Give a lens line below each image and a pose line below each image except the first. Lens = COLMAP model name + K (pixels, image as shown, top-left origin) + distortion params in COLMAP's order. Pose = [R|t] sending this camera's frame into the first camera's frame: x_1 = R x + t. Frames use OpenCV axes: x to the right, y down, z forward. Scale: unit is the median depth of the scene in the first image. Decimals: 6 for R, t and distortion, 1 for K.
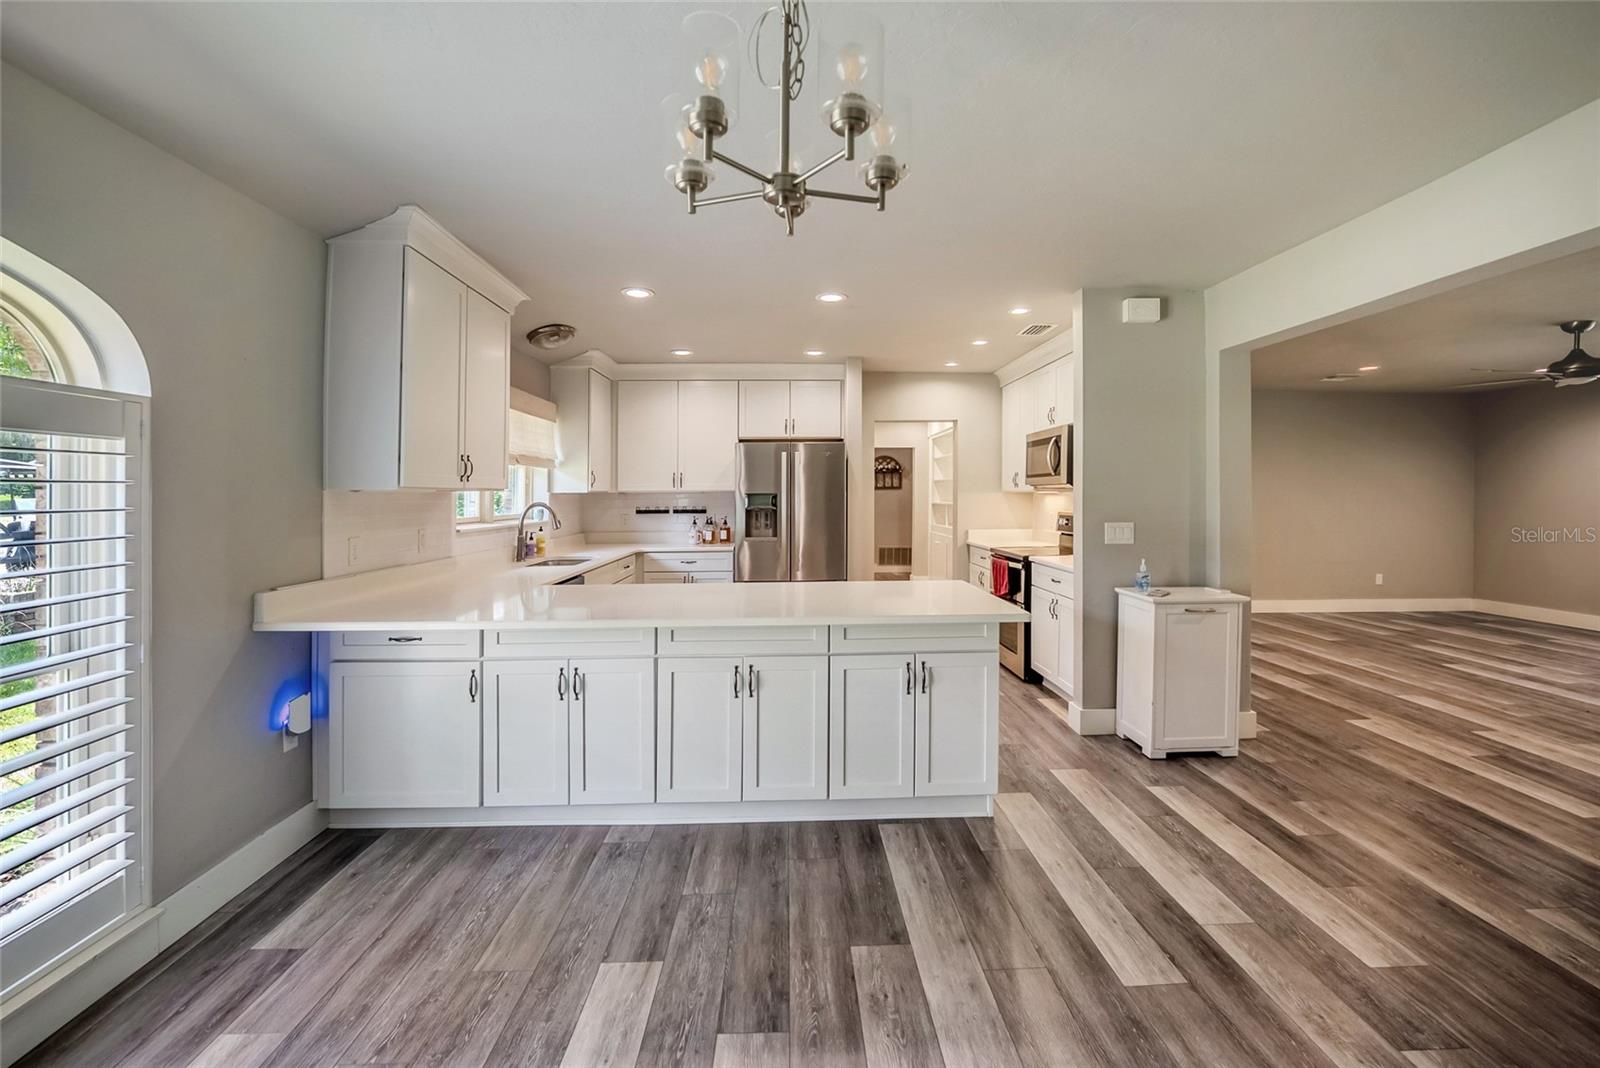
lens RADIAL K [[666.6, 0, 805.3], [0, 666.6, 502.3], [0, 0, 1]] dist [-0.010203, 0.000016]
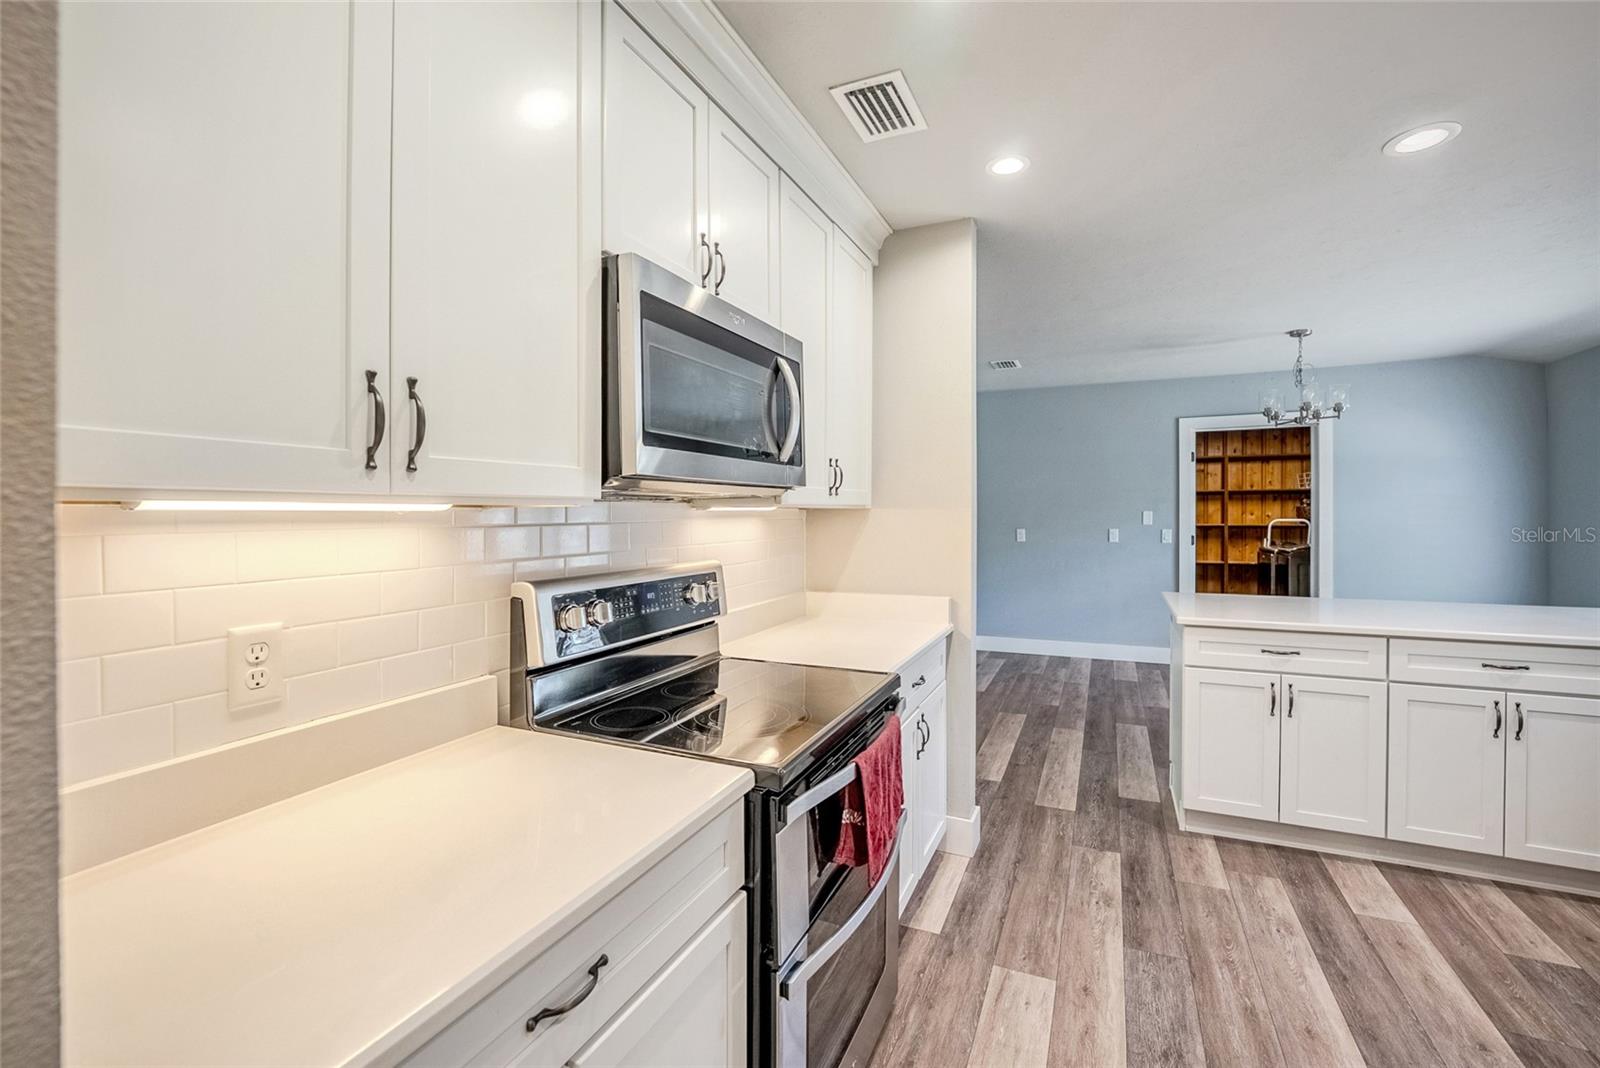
lens RADIAL K [[680.3, 0, 824.0], [0, 680.3, 518.0], [0, 0, 1]] dist [-0.014410, -0.000248]
pose [[-0.909698, 0.007888, 0.415195, 0.355351], [0.015029, 0.999790, 0.013935, -0.023565], [-0.414998, 0.018916, -0.909626, 2.420429]]
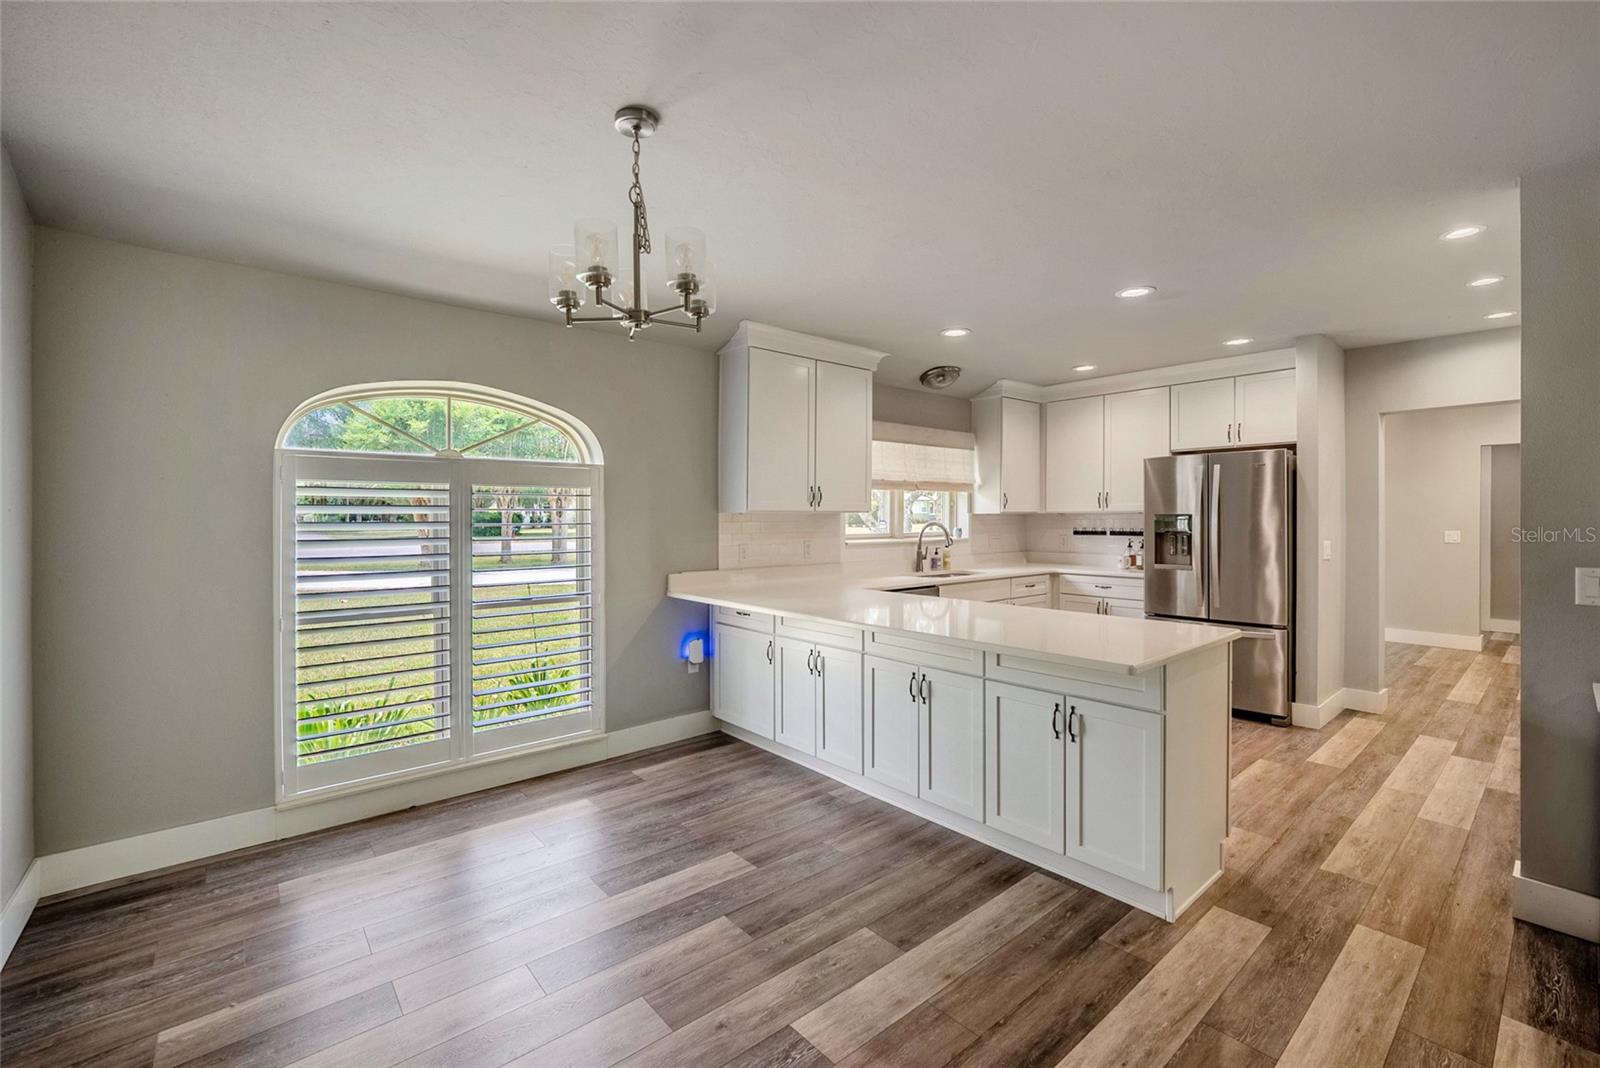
lens RADIAL K [[680.3, 0, 824.0], [0, 680.3, 518.0], [0, 0, 1]] dist [-0.014410, -0.000248]
pose [[0.637150, 0.005223, -0.770722, 0.665646], [-0.008837, 0.999961, -0.000528, -0.007954], [0.770689, 0.007147, 0.637172, 0.167714]]
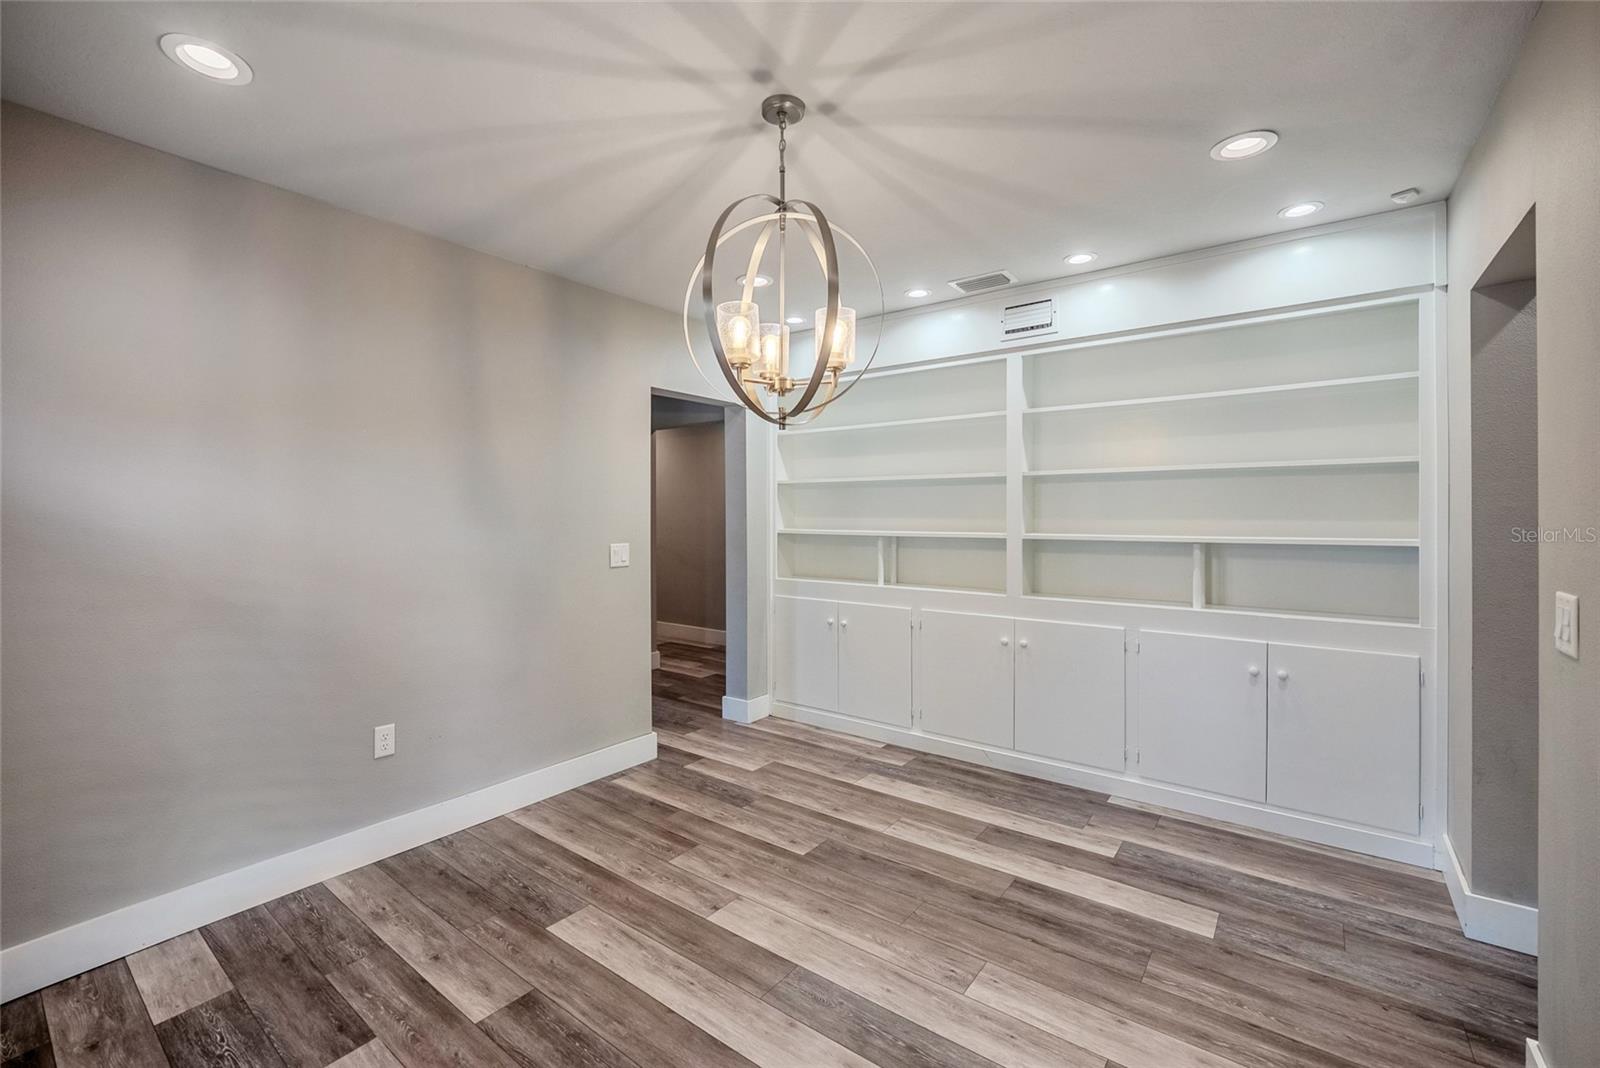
lens RADIAL K [[711.3, 0, 805.9], [0, 711.3, 525.4], [0, 0, 1]] dist [0.016974, 0.000017]
pose [[0.605999, -0.007018, 0.795435, -0.646737], [0.000277, 0.999963, 0.008611, -0.022057], [-0.795465, -0.004998, 0.605978, 2.569537]]
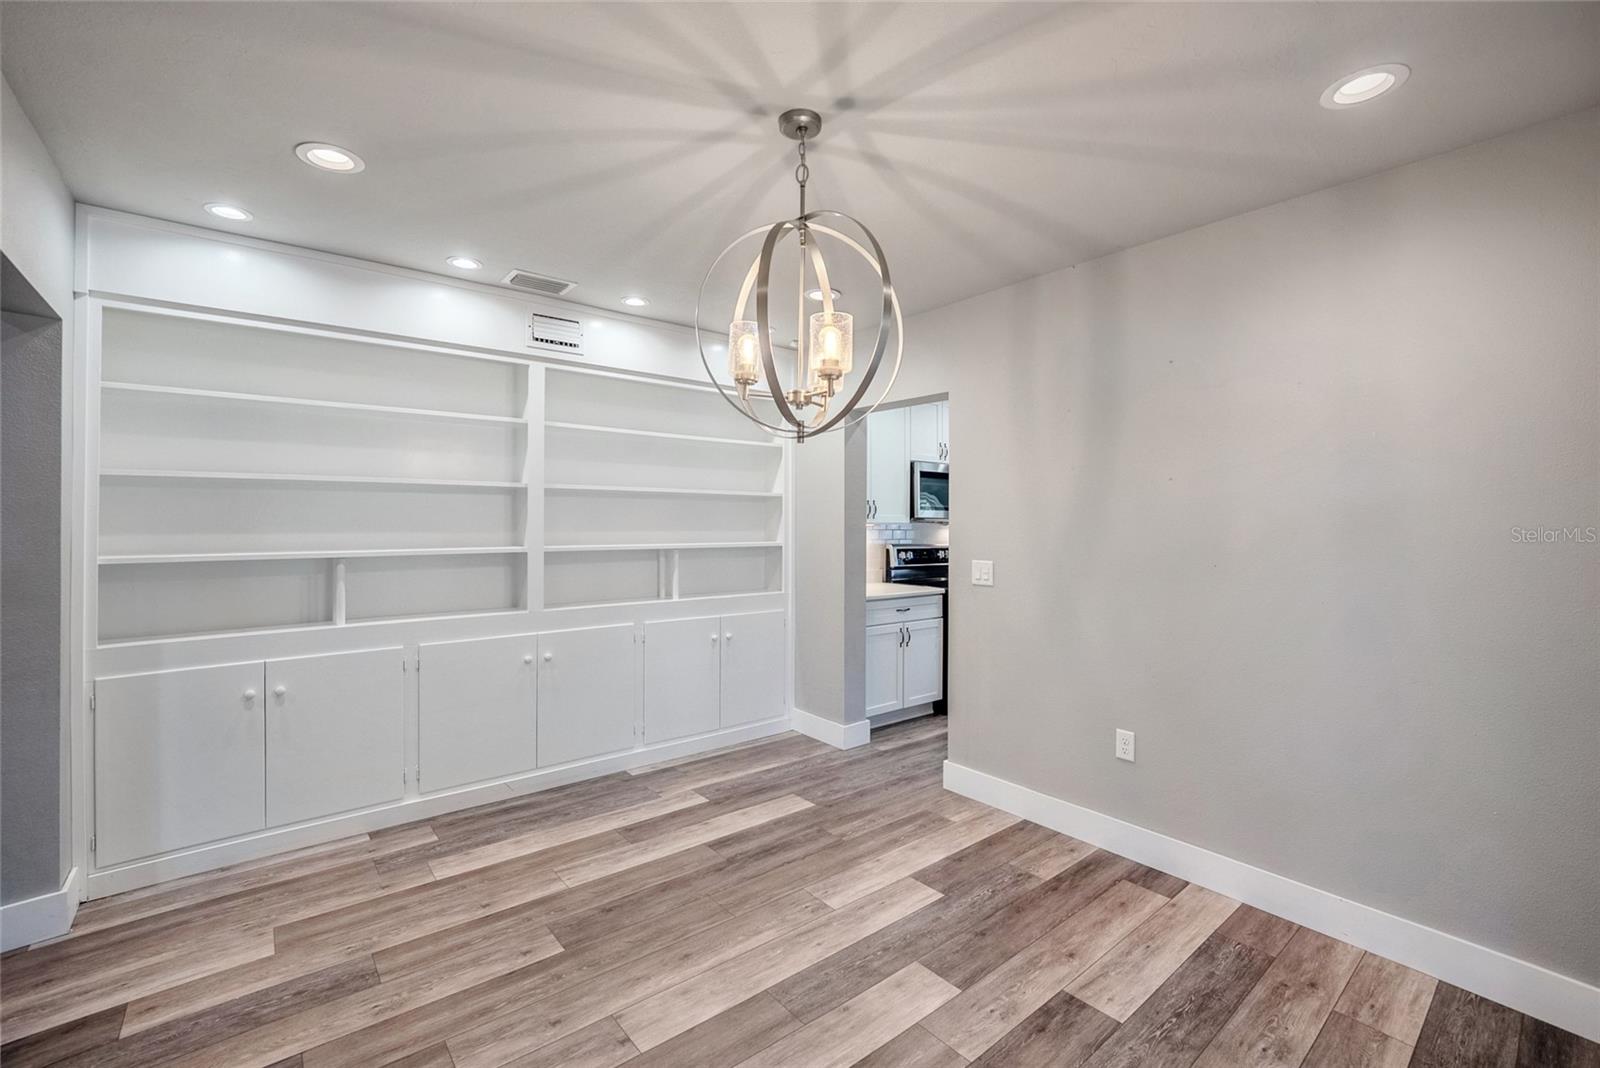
lens RADIAL K [[679.6, 0, 800.0], [0, 679.6, 534.0], [0, 0, 1]] dist [0.026674, 0.000275]
pose [[-0.613592, -0.001841, 0.789621, -0.631191], [0.011056, 0.999879, 0.010922, -0.026395], [-0.789546, 0.015431, -0.613497, 3.475107]]
